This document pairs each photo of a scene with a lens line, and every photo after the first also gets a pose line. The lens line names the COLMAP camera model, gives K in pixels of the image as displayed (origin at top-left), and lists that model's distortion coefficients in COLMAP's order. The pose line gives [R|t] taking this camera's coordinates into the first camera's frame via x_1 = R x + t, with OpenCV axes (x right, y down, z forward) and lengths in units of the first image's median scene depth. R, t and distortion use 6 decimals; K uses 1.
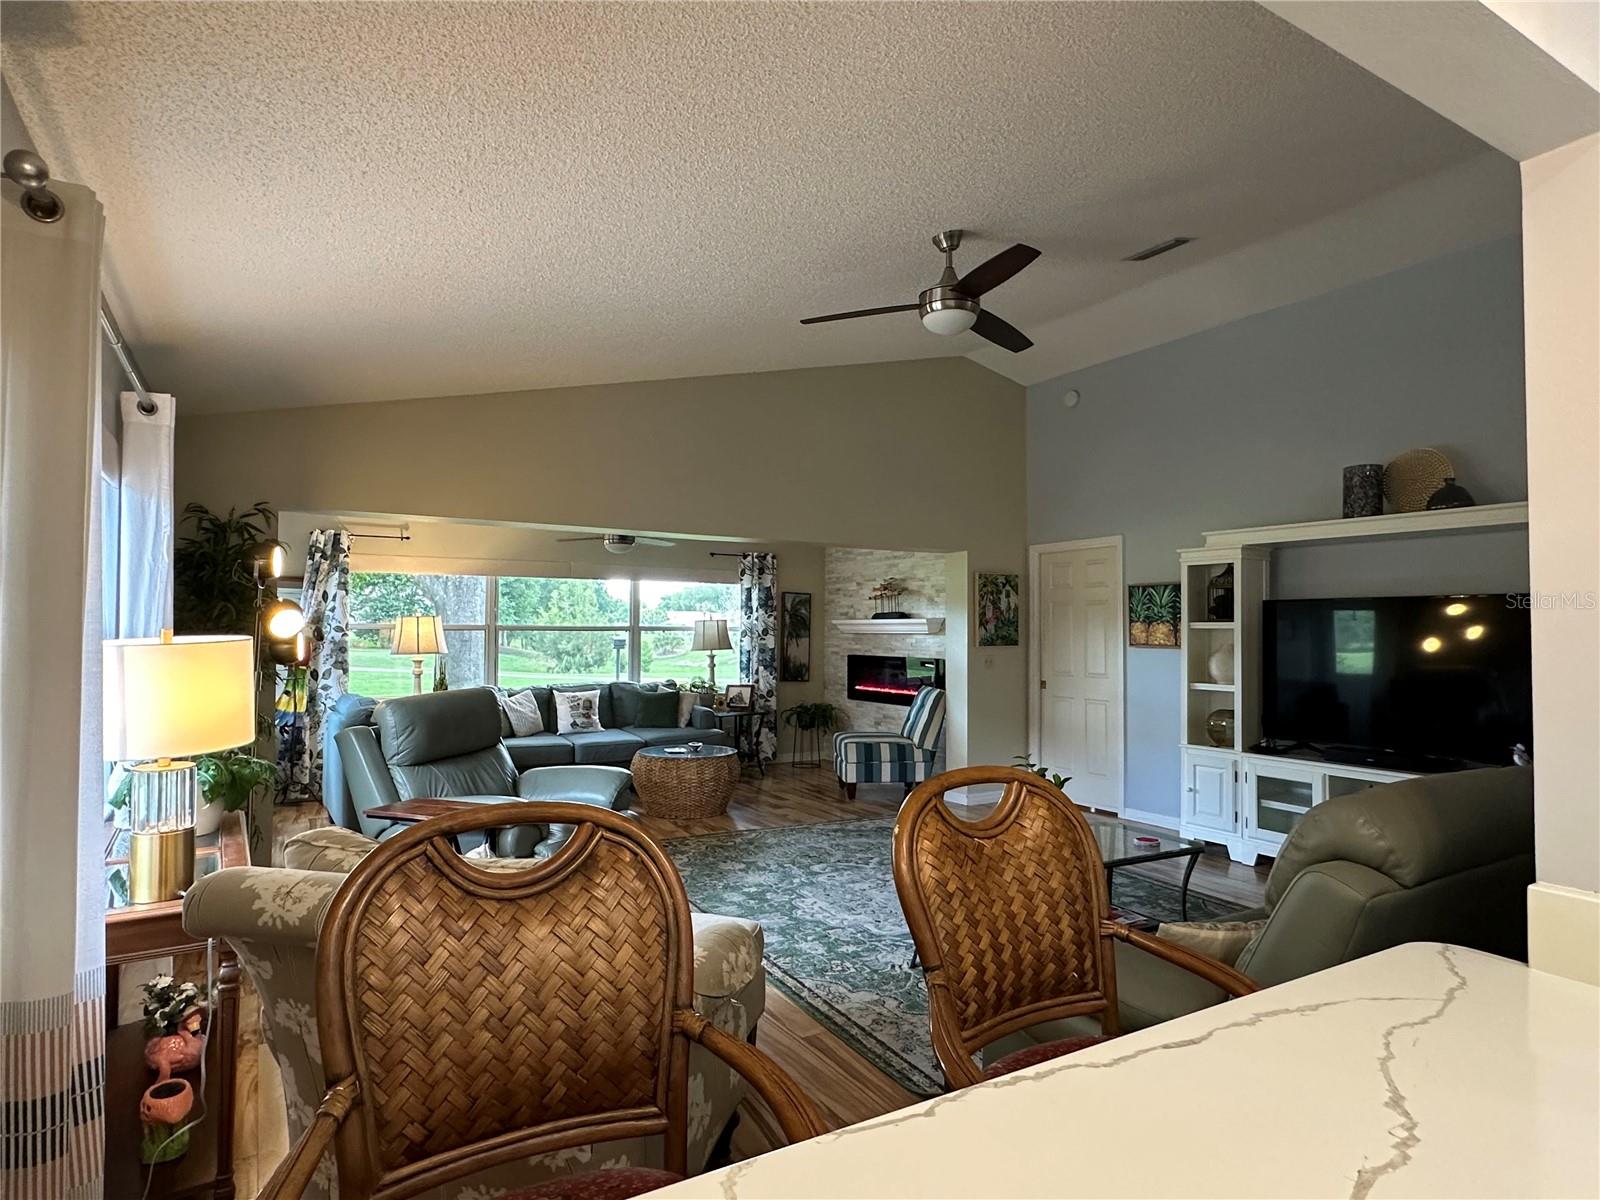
lens RADIAL K [[898.8, 0, 796.0], [0, 898.8, 604.2], [0, 0, 1]] dist [-0.005125, -0.001148]
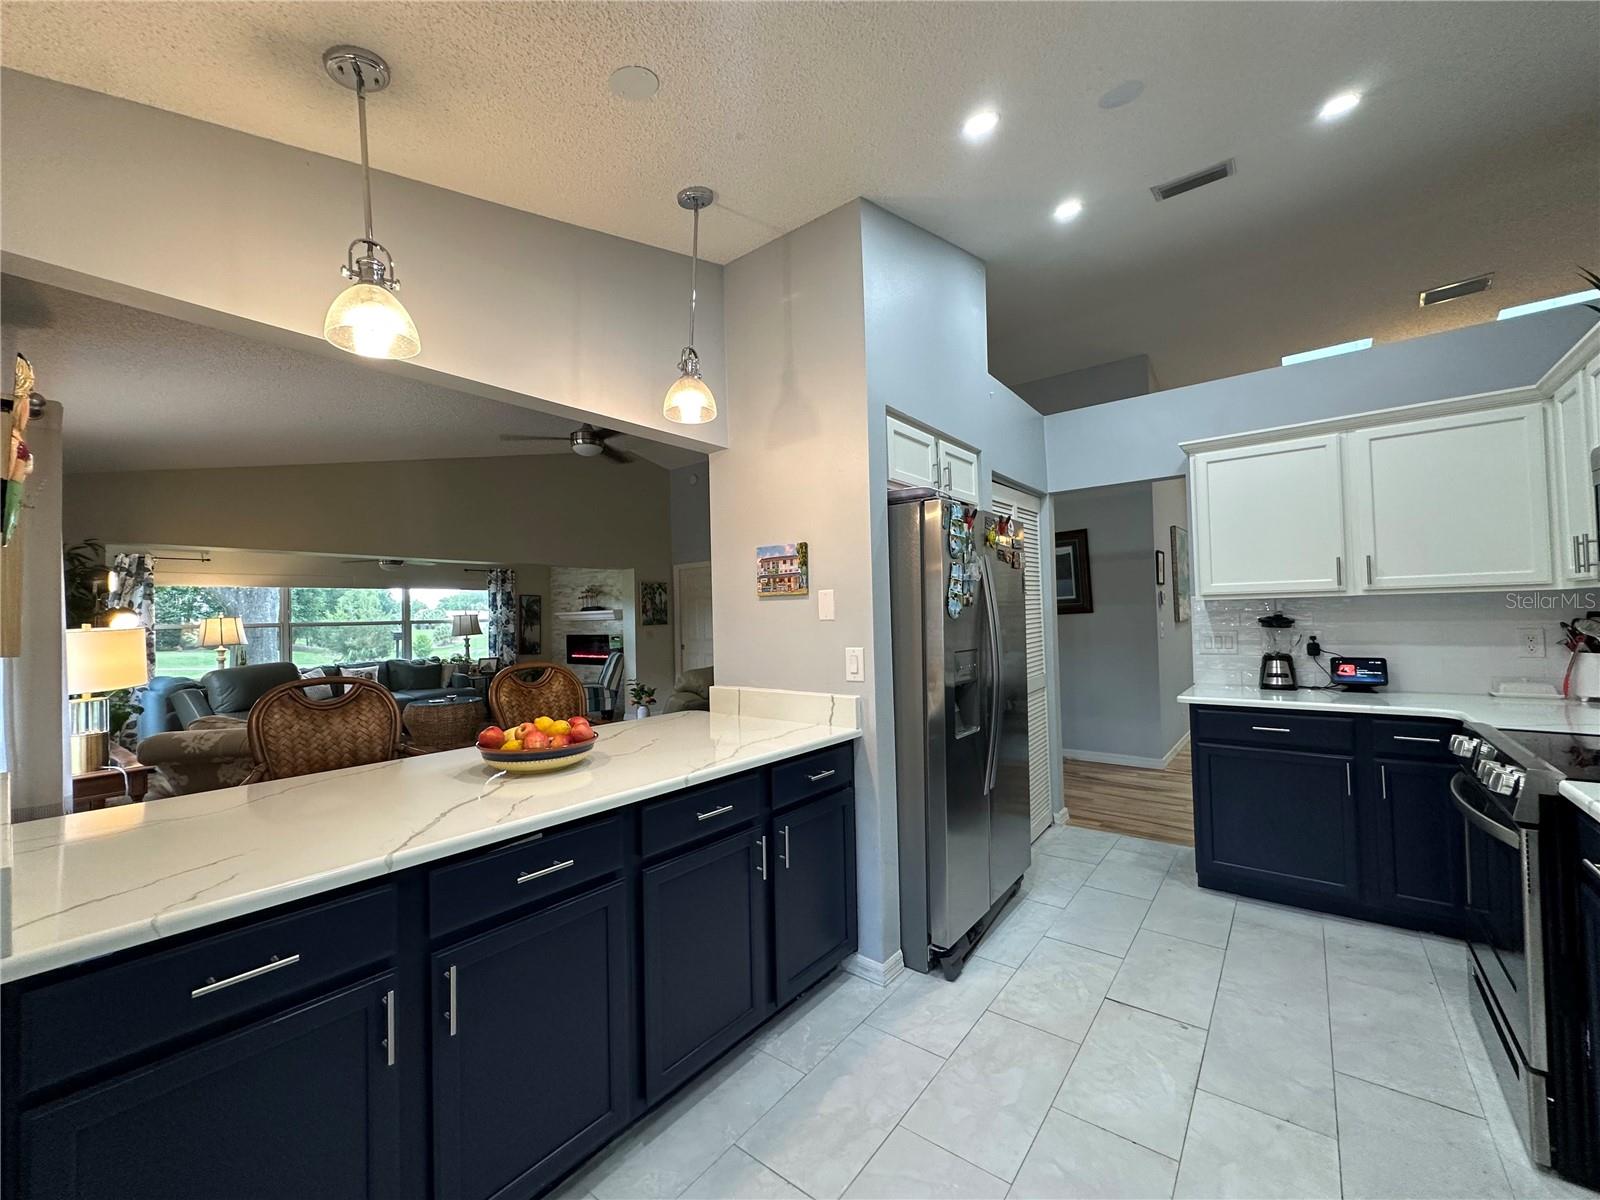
lens RADIAL K [[638.2, 0, 798.4], [0, 638.2, 601.3], [0, 0, 1]] dist [-0.002311, 0.000218]
pose [[0.935050, -0.021339, 0.353873, 0.051710], [0.020860, 0.999769, 0.005166, 0.001451], [-0.353901, 0.002551, 0.935279, -0.194958]]
